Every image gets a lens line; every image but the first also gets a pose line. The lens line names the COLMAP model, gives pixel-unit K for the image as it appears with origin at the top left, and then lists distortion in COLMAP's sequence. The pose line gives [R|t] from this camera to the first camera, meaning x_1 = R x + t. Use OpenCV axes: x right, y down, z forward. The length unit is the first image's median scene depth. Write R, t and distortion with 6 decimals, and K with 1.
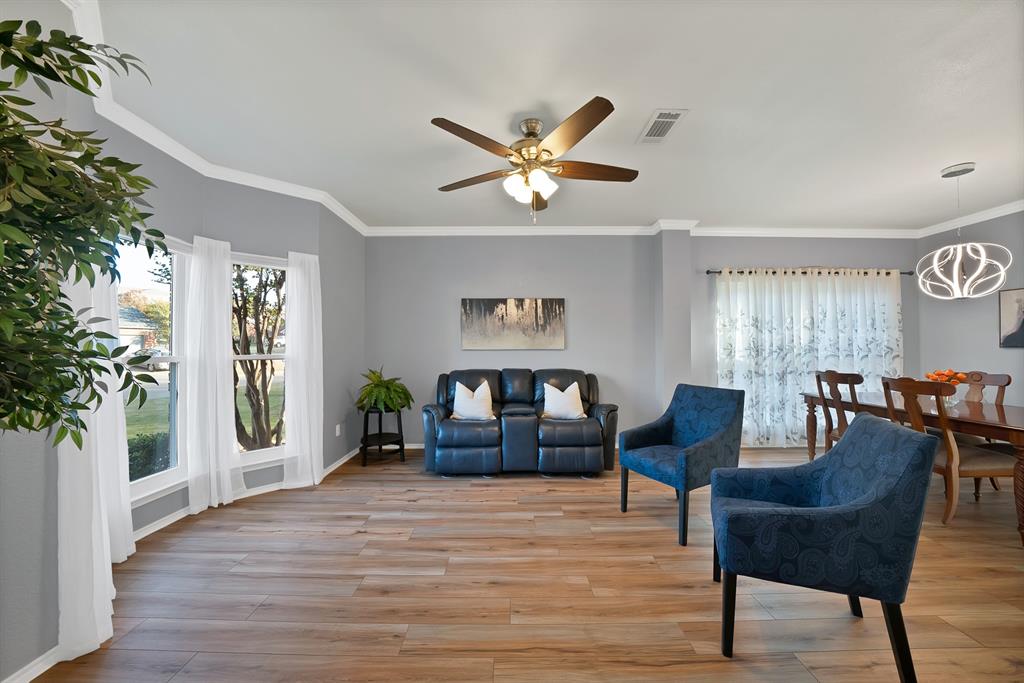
lens RADIAL K [[363.5, 0, 500.4], [0, 363.5, 343.4], [0, 0, 1]] dist [-0.021000, -0.000023]
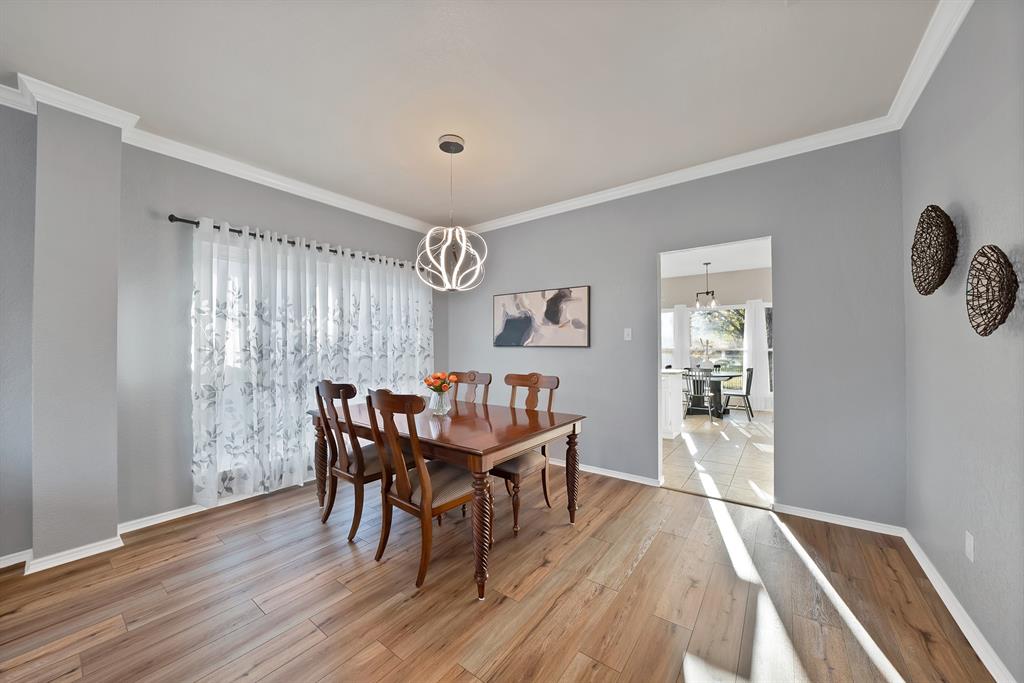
lens RADIAL K [[369.1, 0, 508.8], [0, 369.1, 349.5], [0, 0, 1]] dist [-0.023500, 0.000085]
pose [[0.594222, -0.008709, 0.804254, 0.549332], [-0.002907, 0.999912, 0.012976, 0.006471], [-0.804296, -0.010048, 0.594144, 0.277146]]
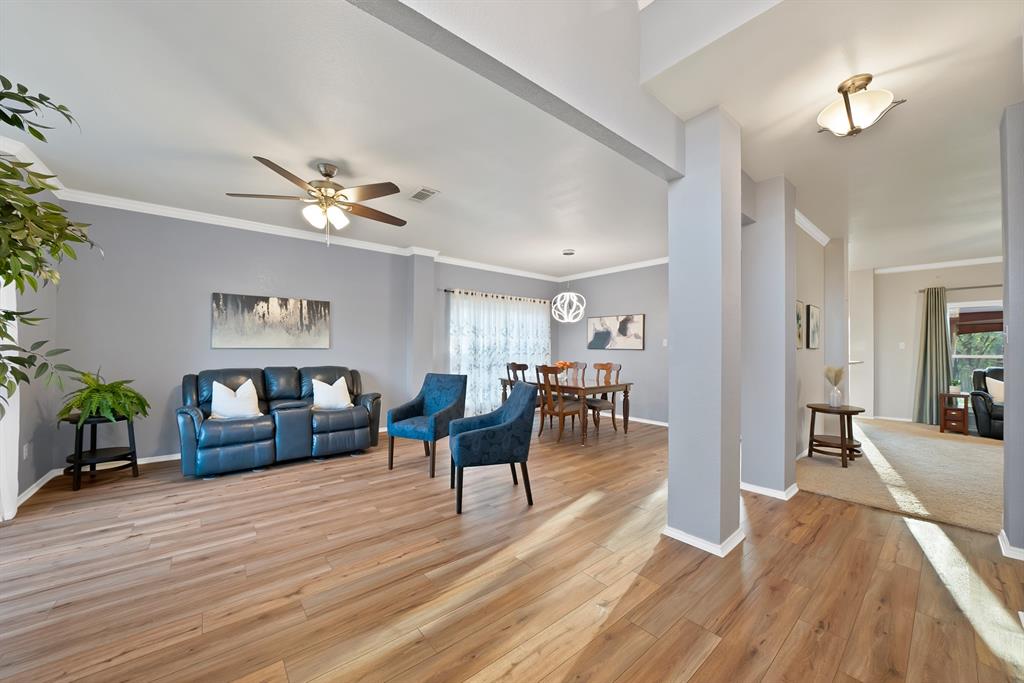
lens RADIAL K [[385.2, 0, 512.0], [0, 385.2, 341.5], [0, 0, 1]] dist [-0.023739, 0.000045]
pose [[0.757888, 0.017256, 0.652157, -0.203081], [-0.014701, 0.999848, -0.009371, -0.001365], [-0.652220, -0.002485, 0.758026, -0.299342]]
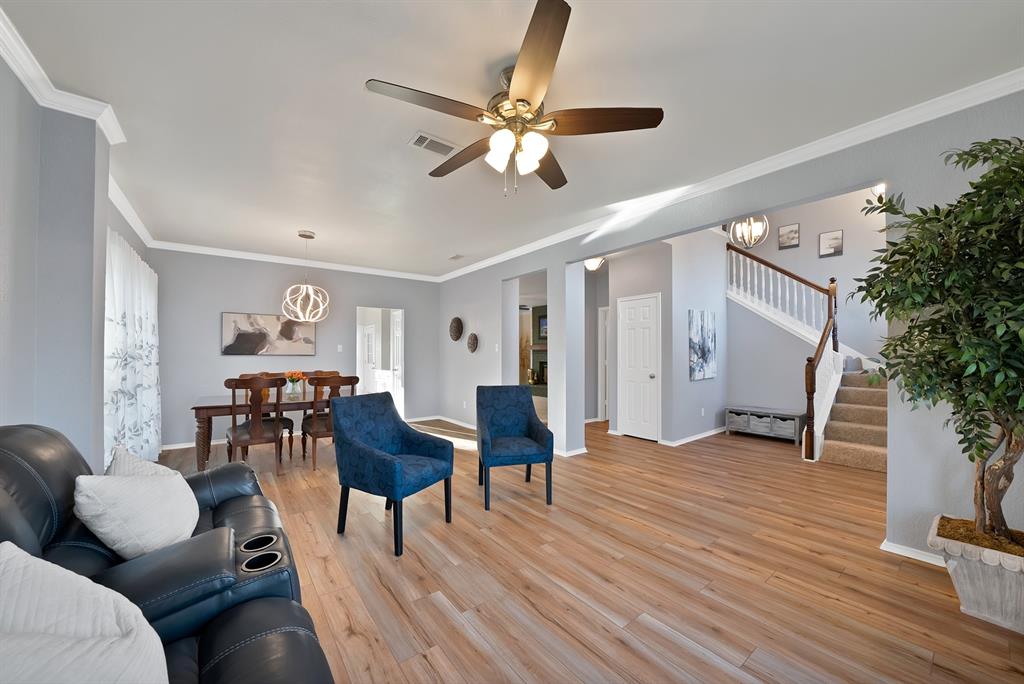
lens RADIAL K [[361.9, 0, 525.5], [0, 361.9, 354.5], [0, 0, 1]] dist [-0.021314, -0.000038]
pose [[-0.642280, -0.000747, 0.766469, -0.377367], [-0.007356, 0.999959, -0.005190, 0.009216], [-0.766434, -0.008972, -0.642260, 1.055369]]
